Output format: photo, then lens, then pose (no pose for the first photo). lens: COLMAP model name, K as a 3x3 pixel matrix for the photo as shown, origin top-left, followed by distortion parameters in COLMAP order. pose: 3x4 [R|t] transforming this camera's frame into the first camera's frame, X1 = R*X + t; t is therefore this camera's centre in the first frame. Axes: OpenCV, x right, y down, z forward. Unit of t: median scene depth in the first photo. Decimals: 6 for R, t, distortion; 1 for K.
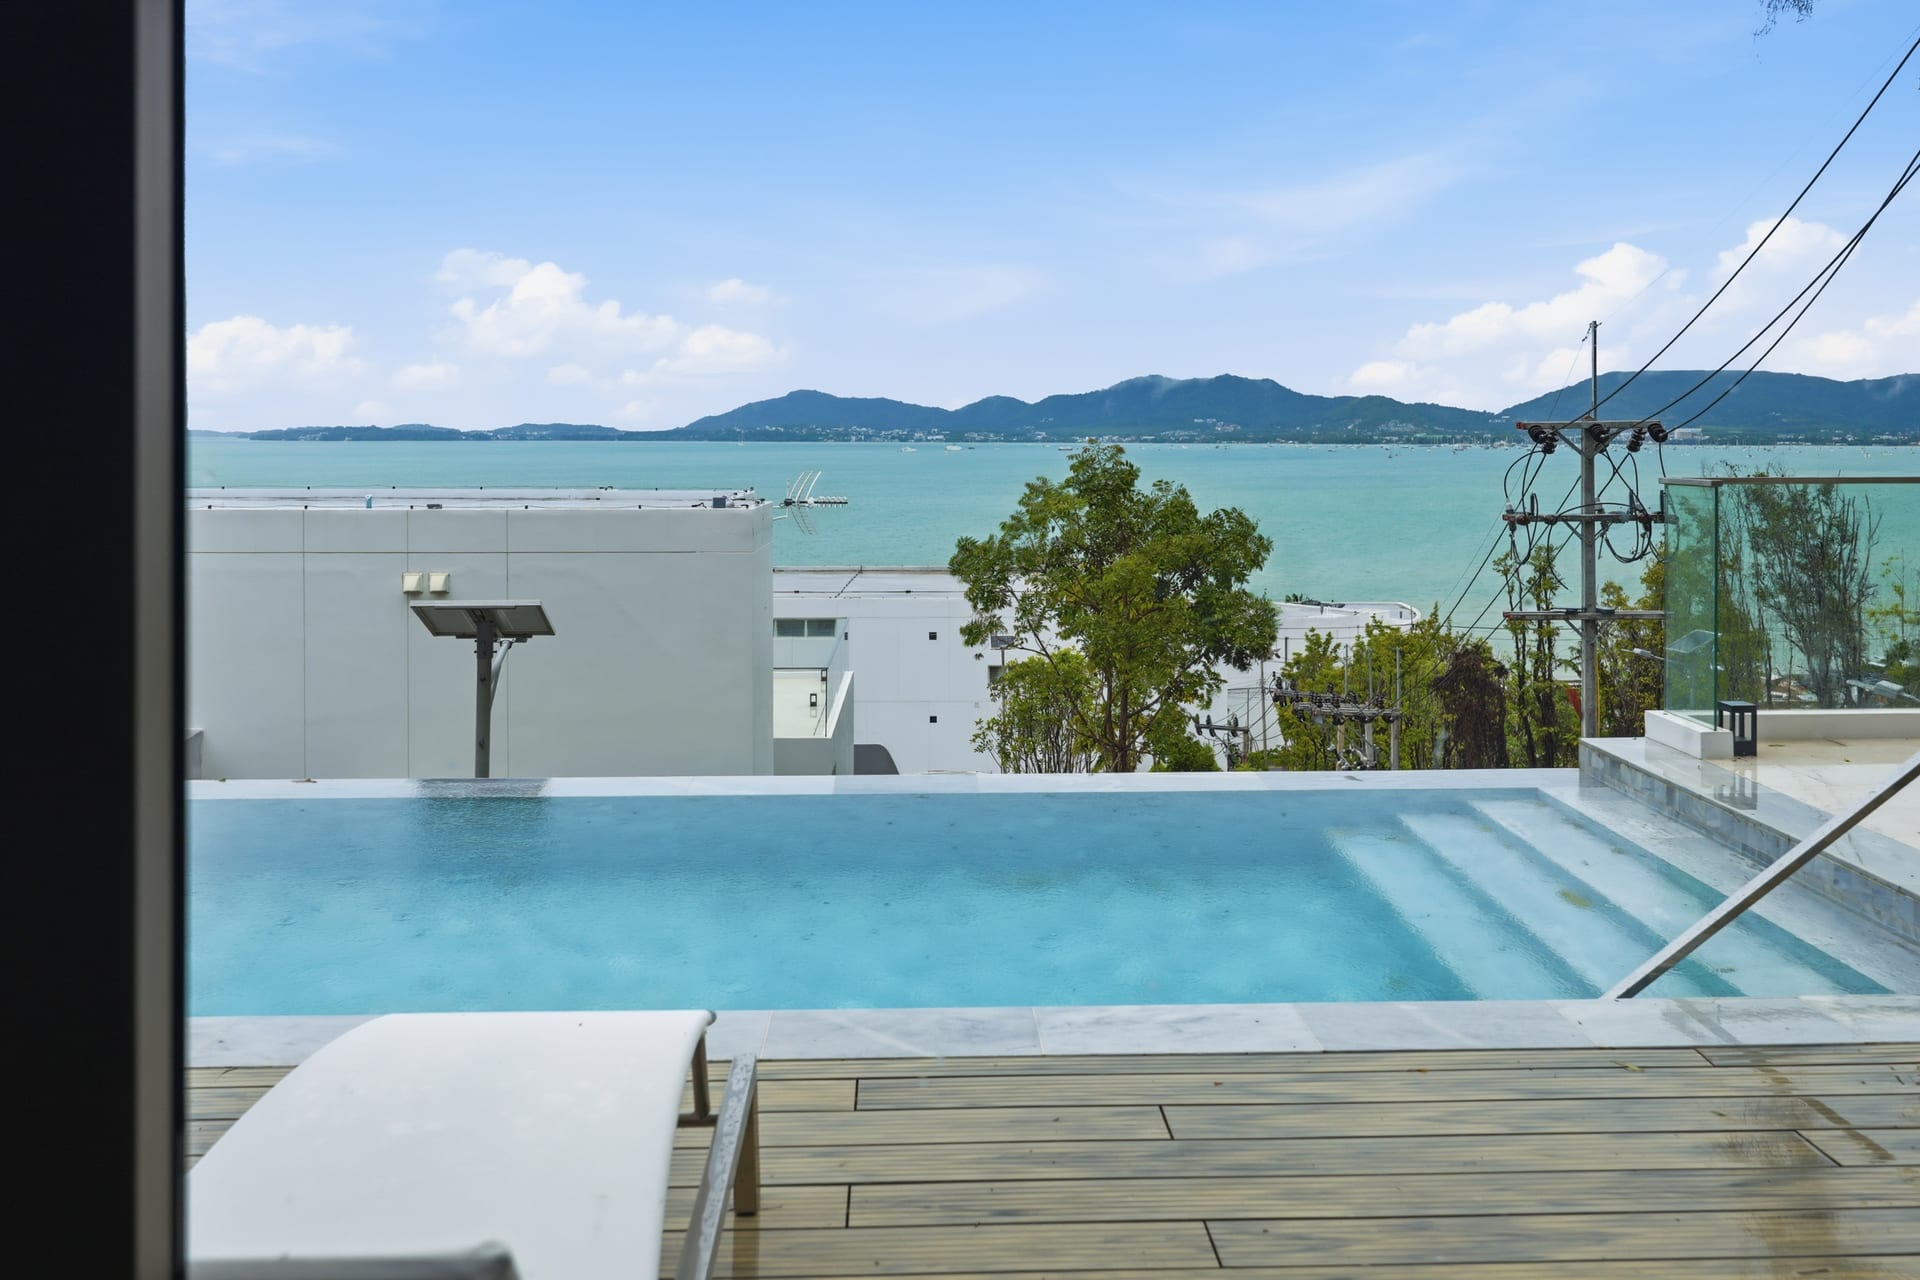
lens RADIAL K [[1634.1, 0, 958.3], [0, 1634.1, 451.4], [0, 0, 1]] dist [0.029391, -0.038989]
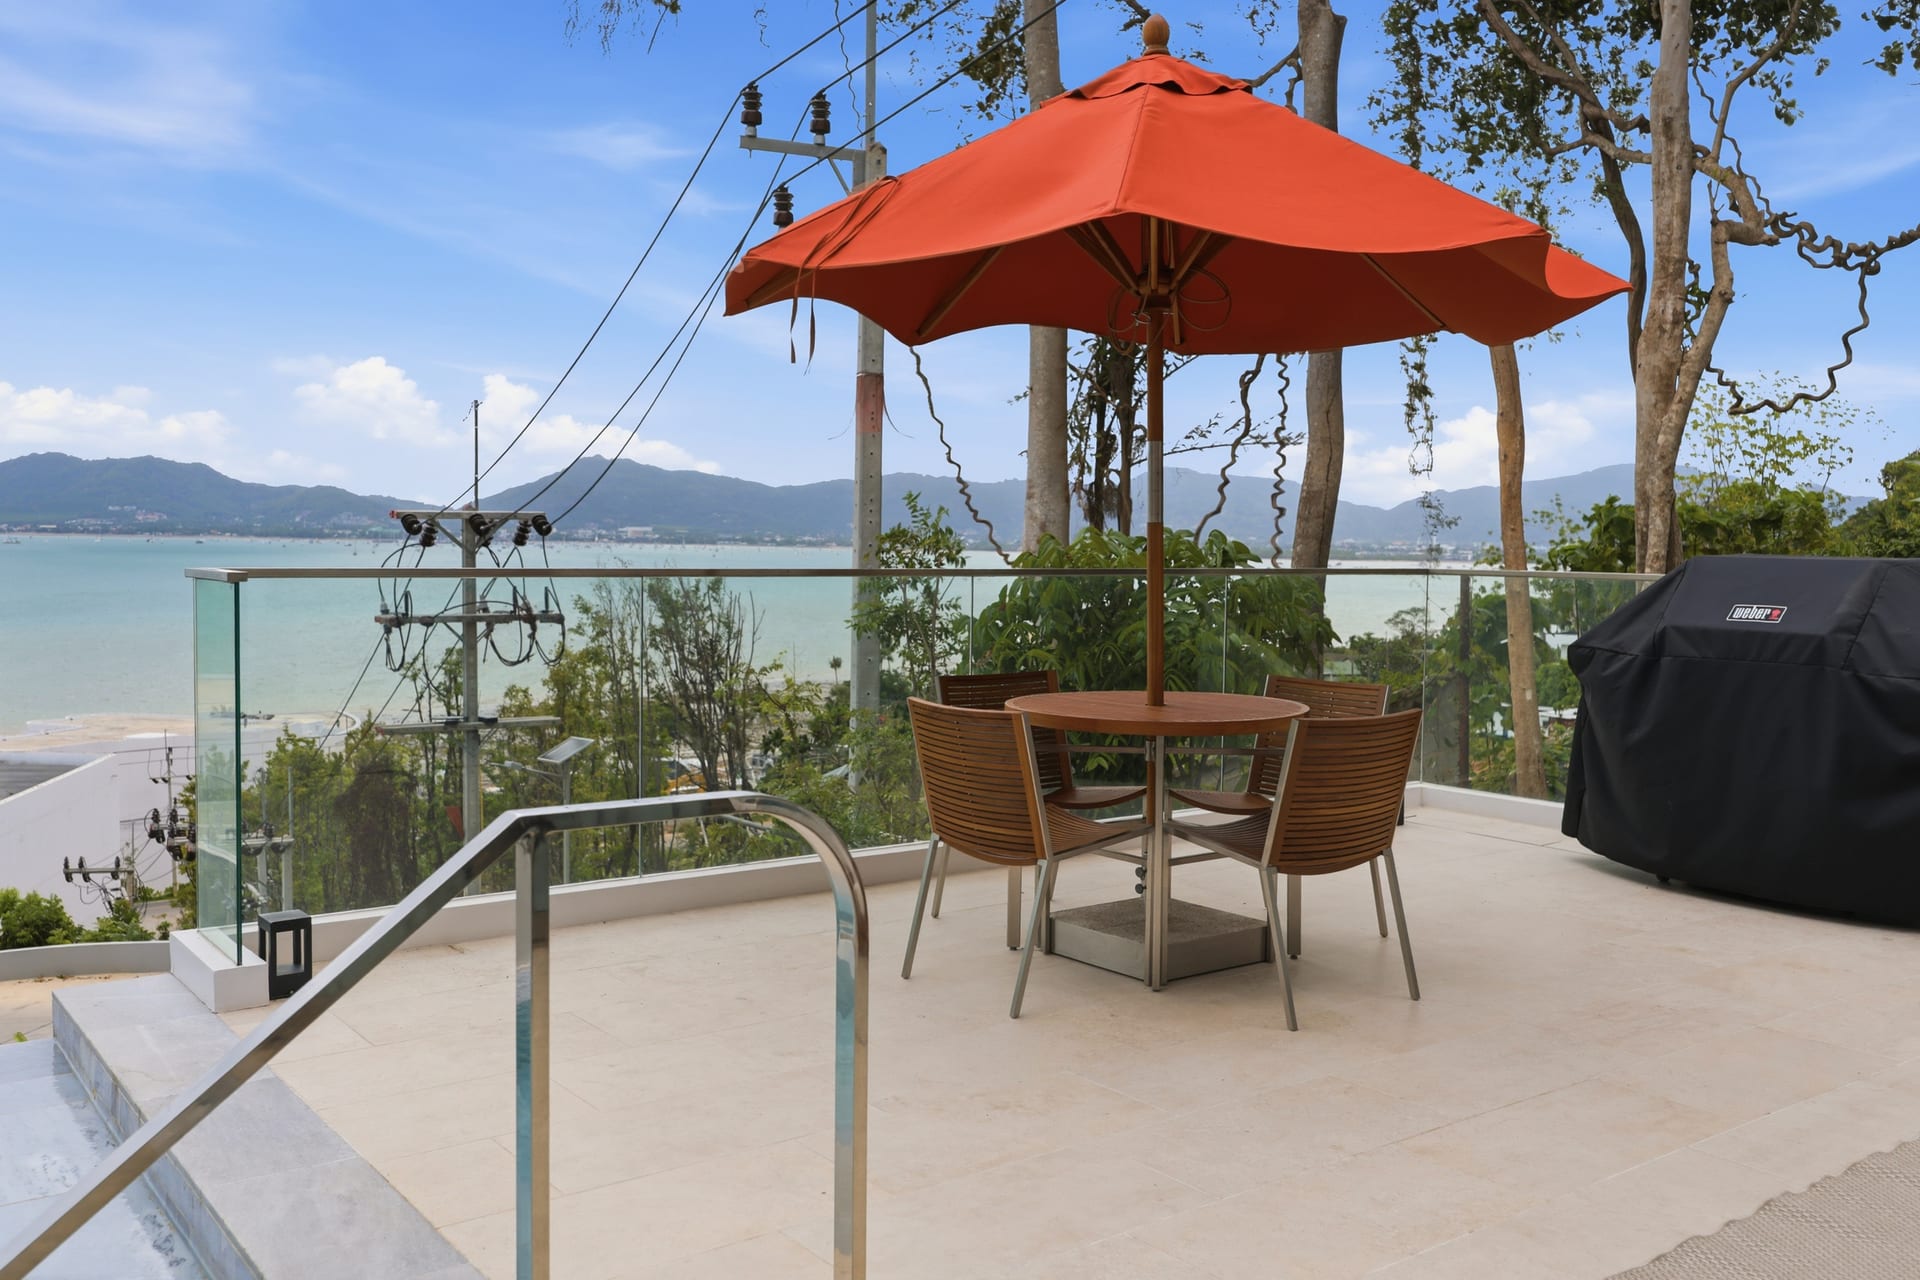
lens RADIAL K [[1684.7, 0, 983.4], [0, 1684.7, 644.7], [0, 0, 1]] dist [0.008416, -0.003096]
pose [[0.817076, -0.022261, 0.576100, 0.076548], [-0.010799, 0.998488, 0.053899, 0.001731], [-0.576429, -0.050261, 0.815600, 0.072043]]
